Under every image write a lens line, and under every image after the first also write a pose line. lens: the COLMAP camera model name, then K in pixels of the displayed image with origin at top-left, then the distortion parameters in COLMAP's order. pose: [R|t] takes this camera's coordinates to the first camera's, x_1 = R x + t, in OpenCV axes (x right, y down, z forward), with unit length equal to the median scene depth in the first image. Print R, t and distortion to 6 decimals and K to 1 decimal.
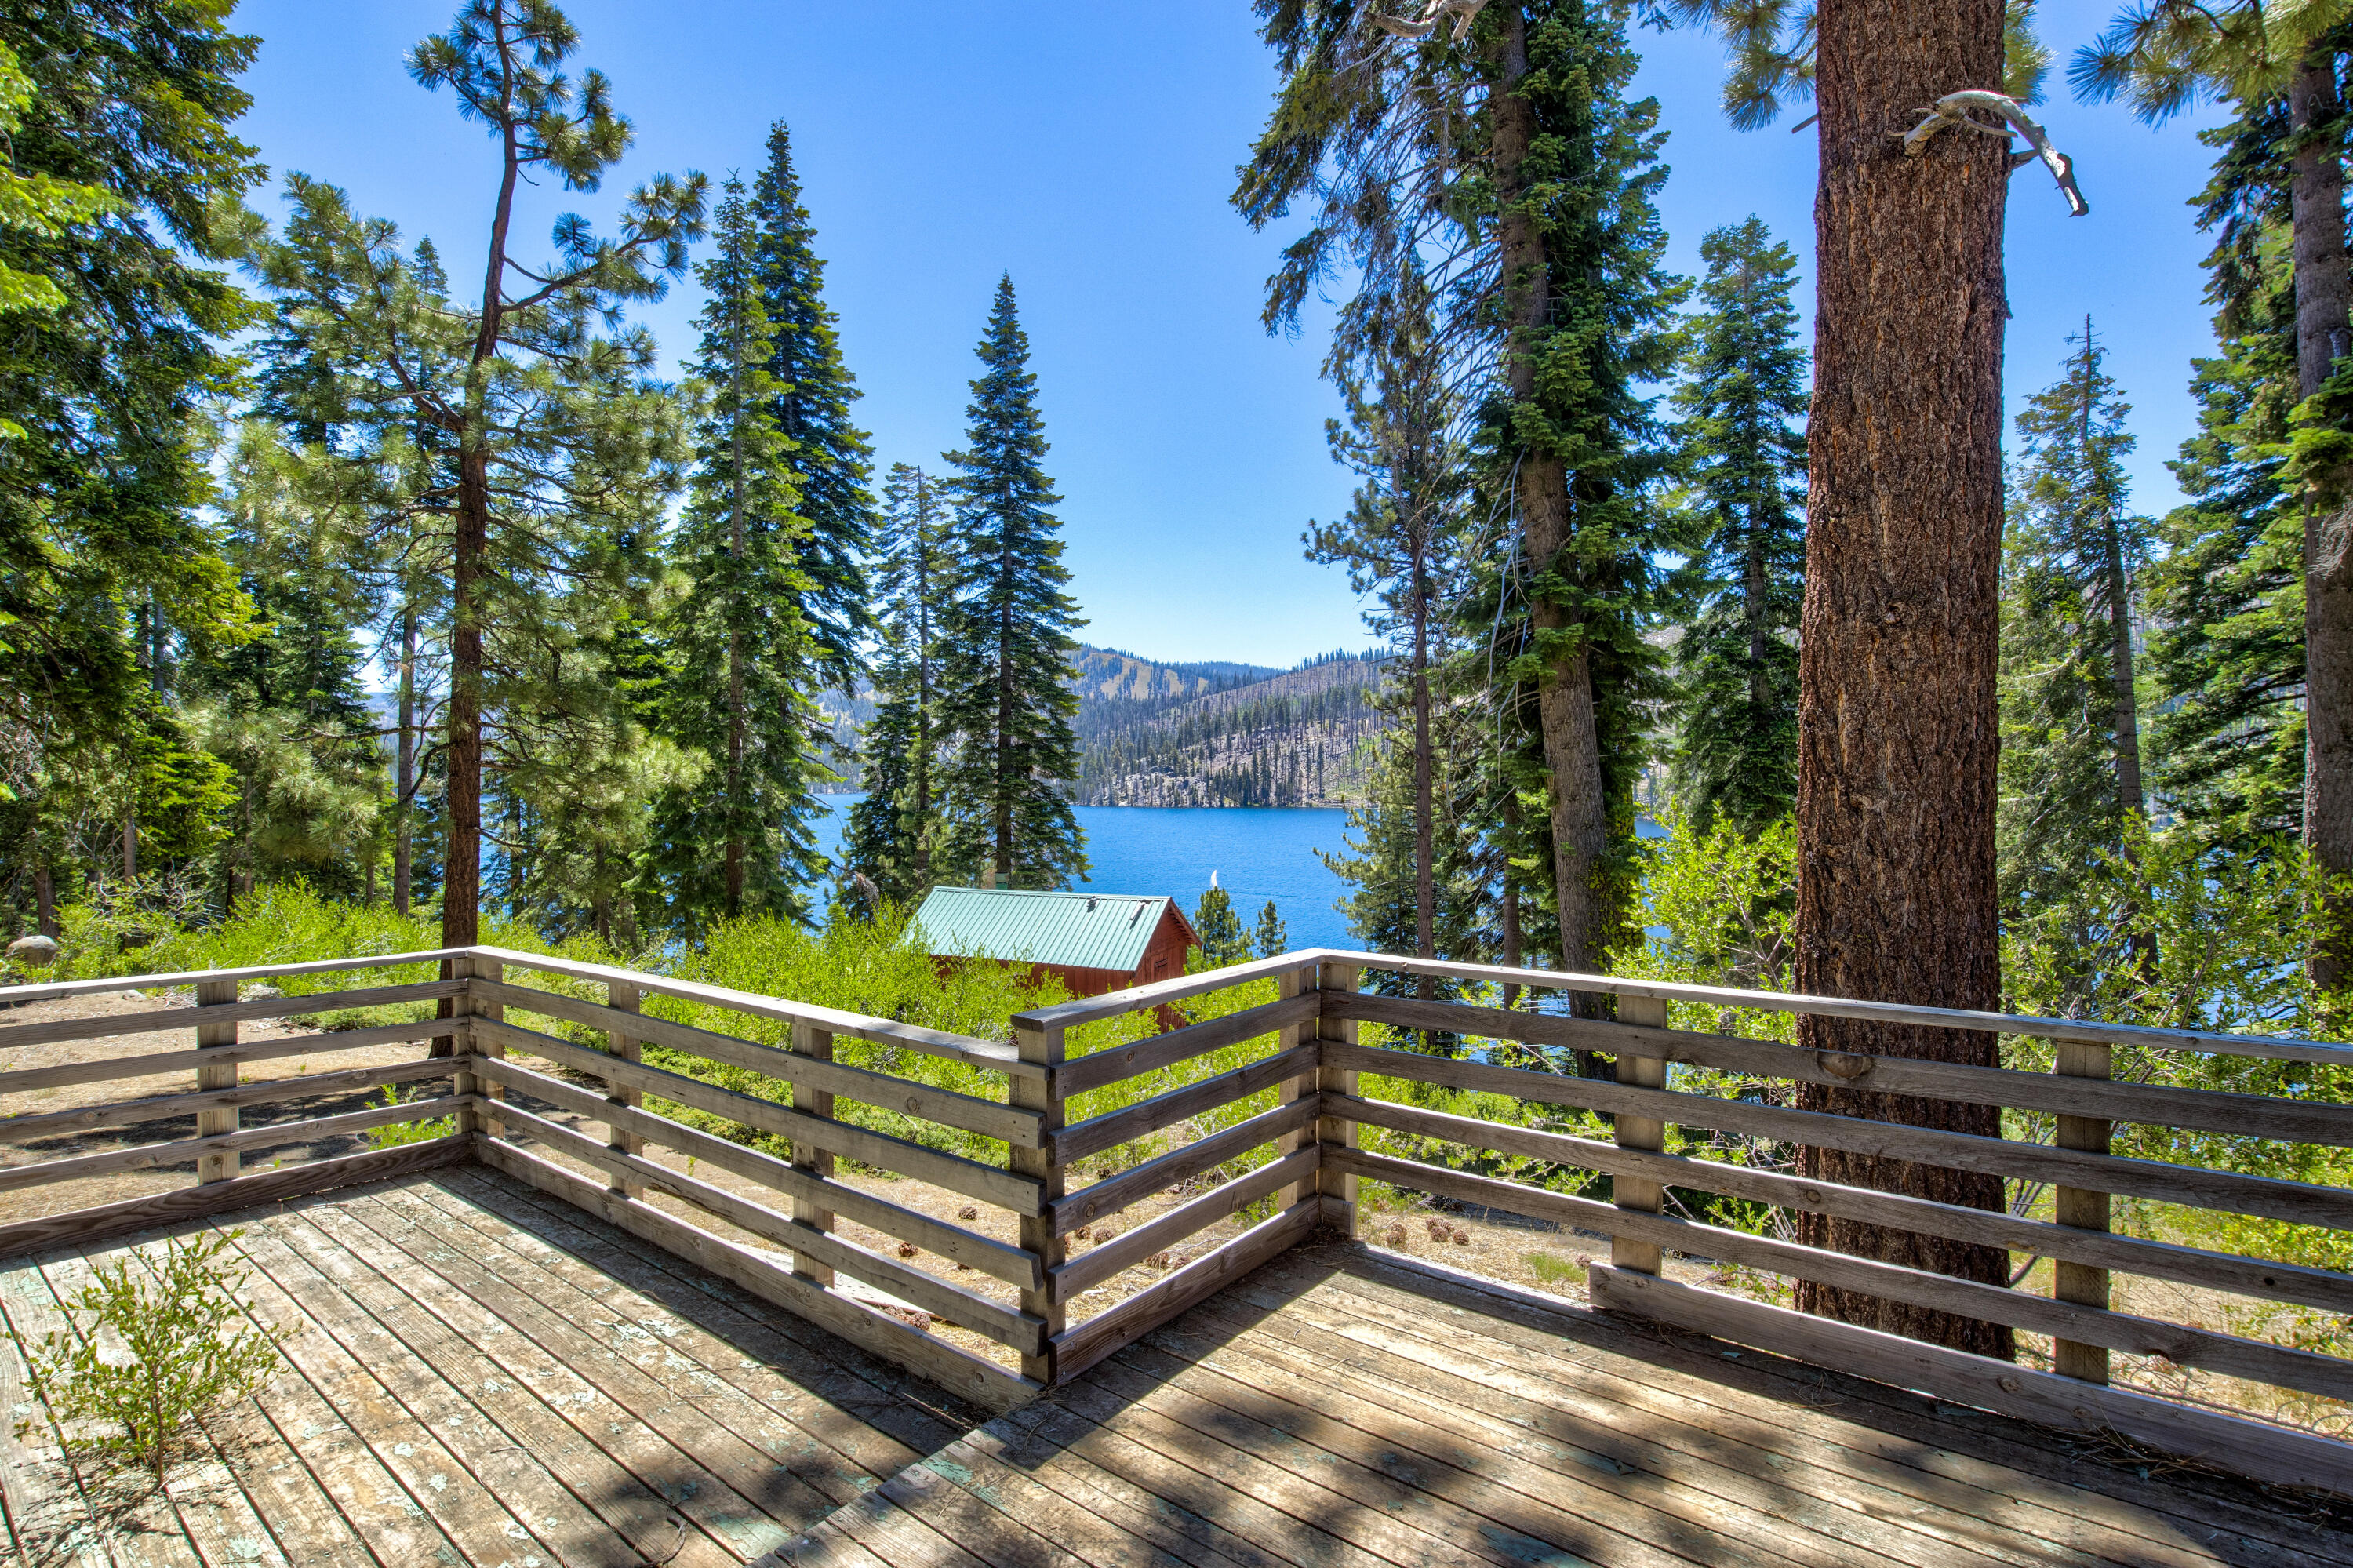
lens RADIAL K [[1275.1, 0, 1176.5], [0, 1275.1, 784.0], [0, 0, 1]] dist [0.021505, 0.000040]
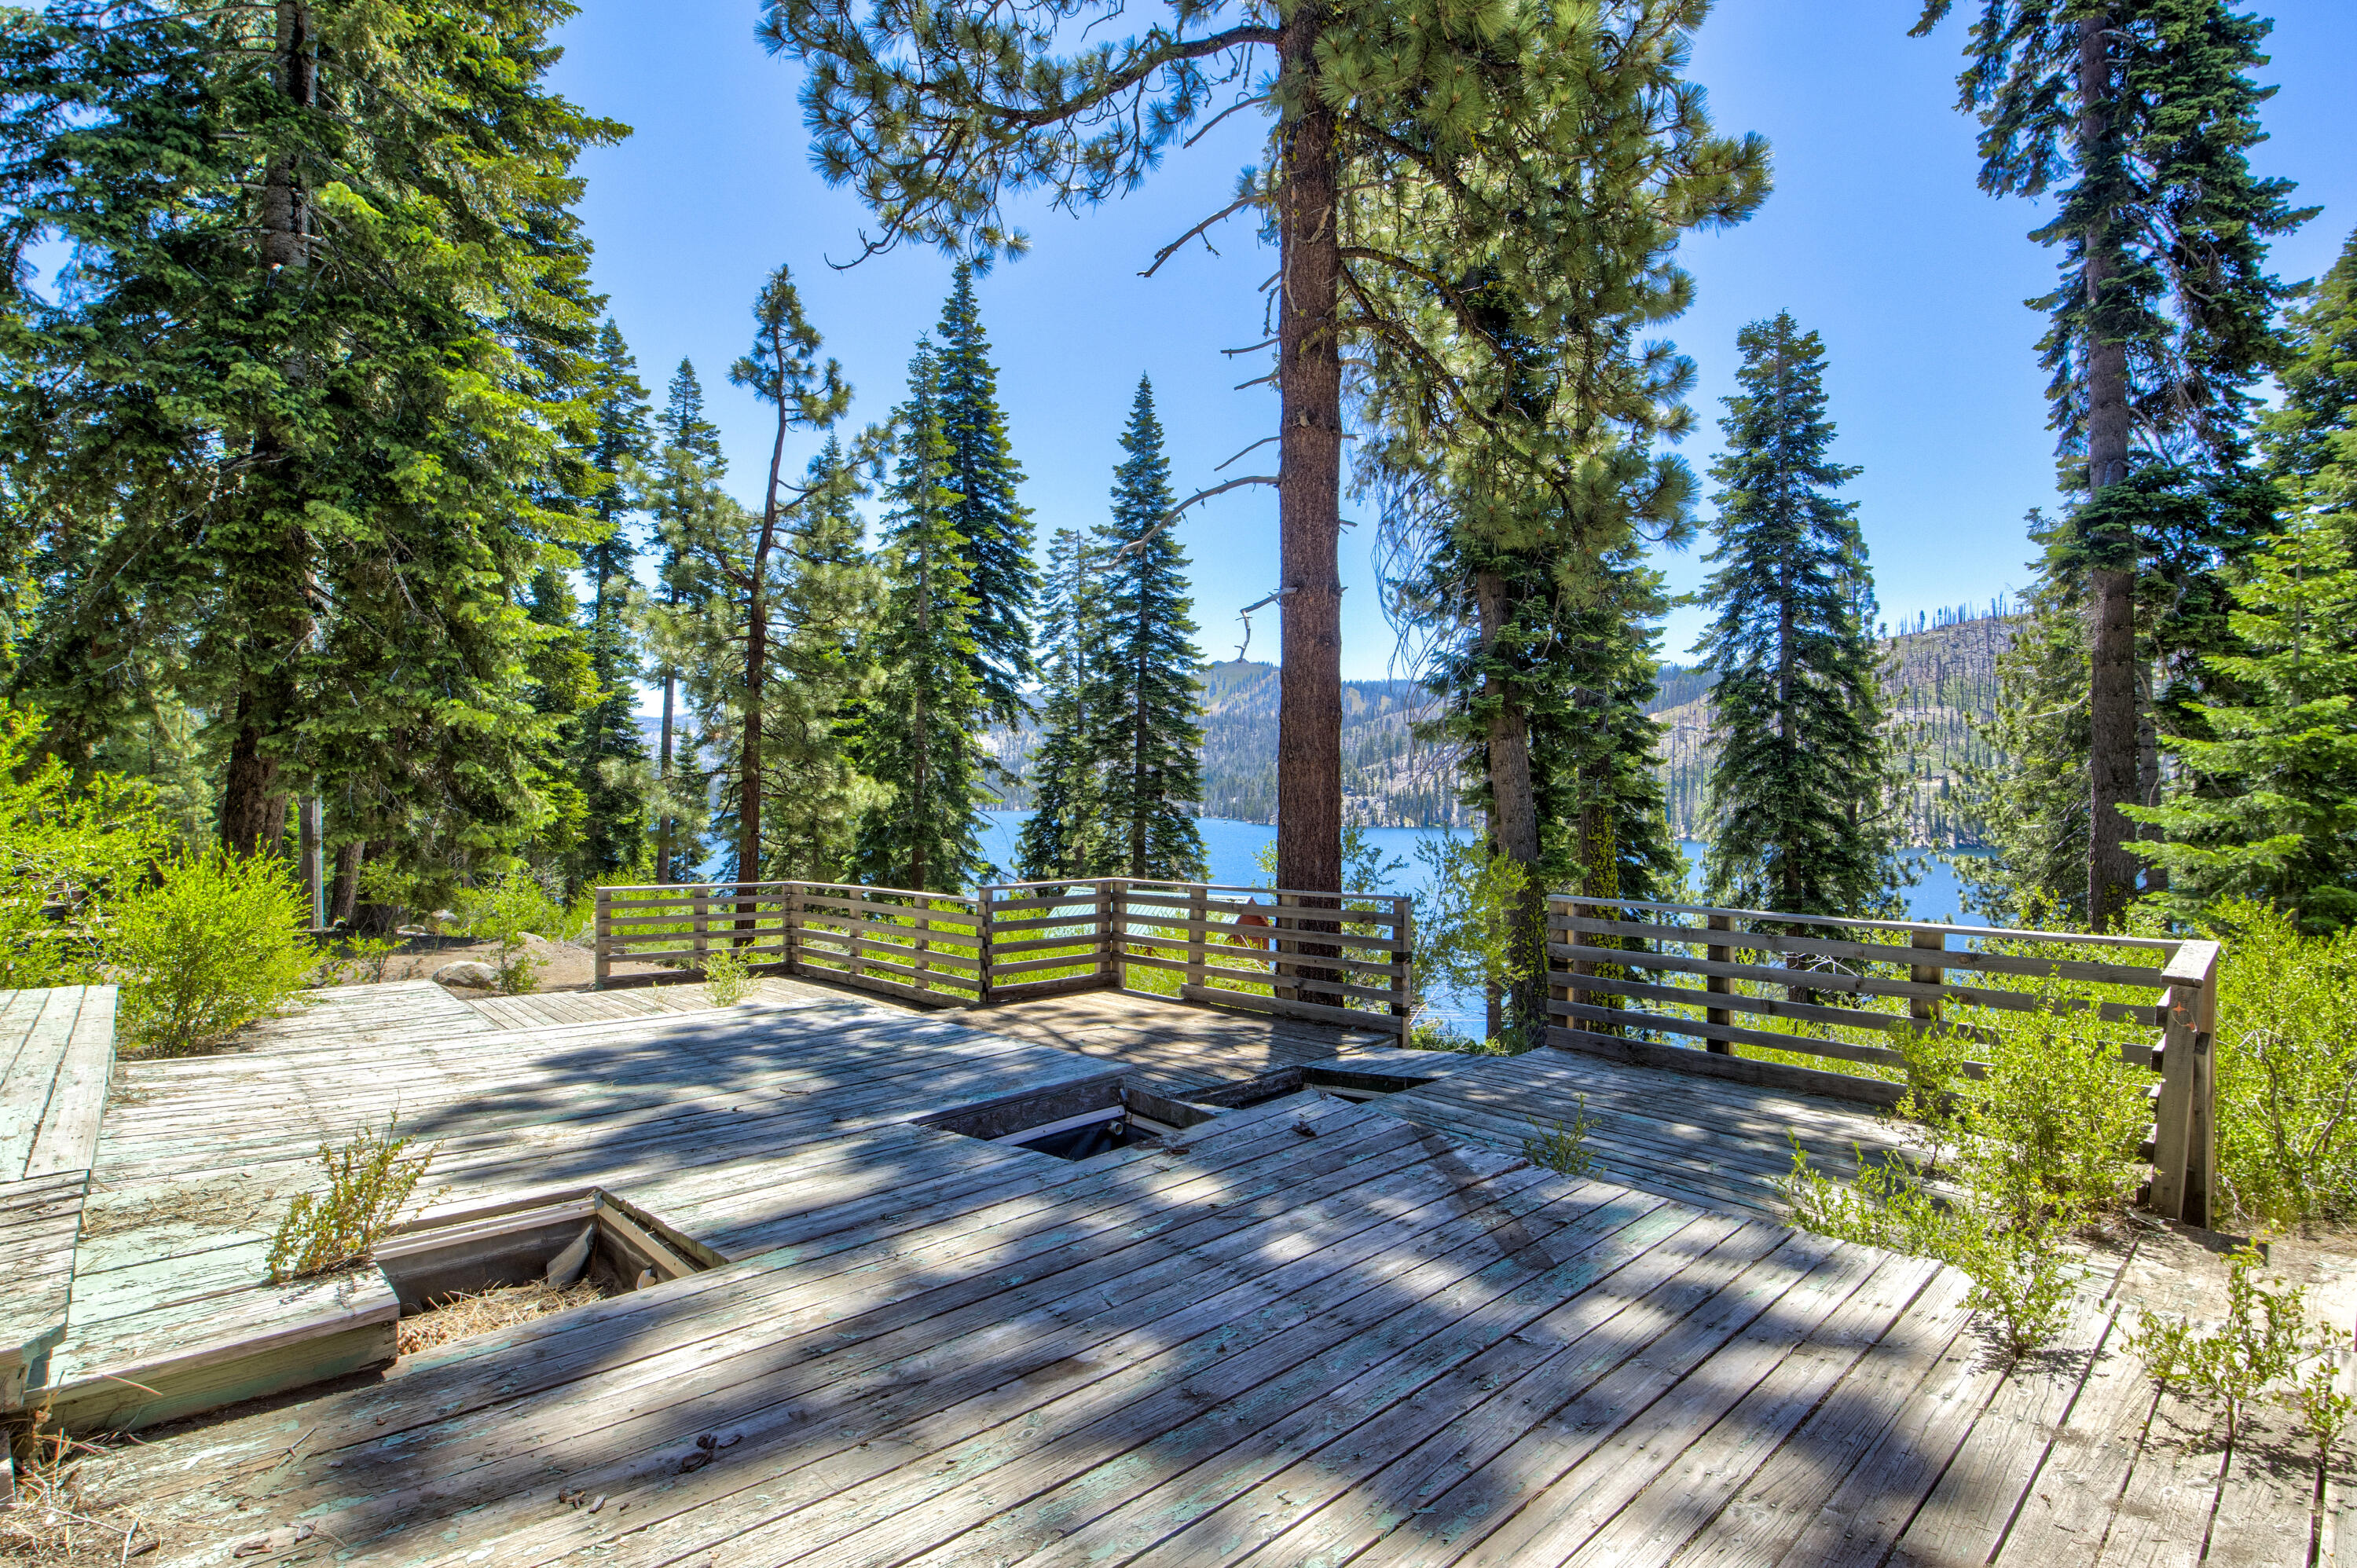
lens RADIAL K [[1277.1, 0, 1178.5], [0, 1277.1, 784.0], [0, 0, 1]] dist [0.021505, 0.000040]
pose [[0.990223, 0.002694, -0.139465, 0.065160], [-0.004771, 0.999883, -0.014562, -0.002220], [0.139409, 0.015085, 0.990120, -0.167381]]
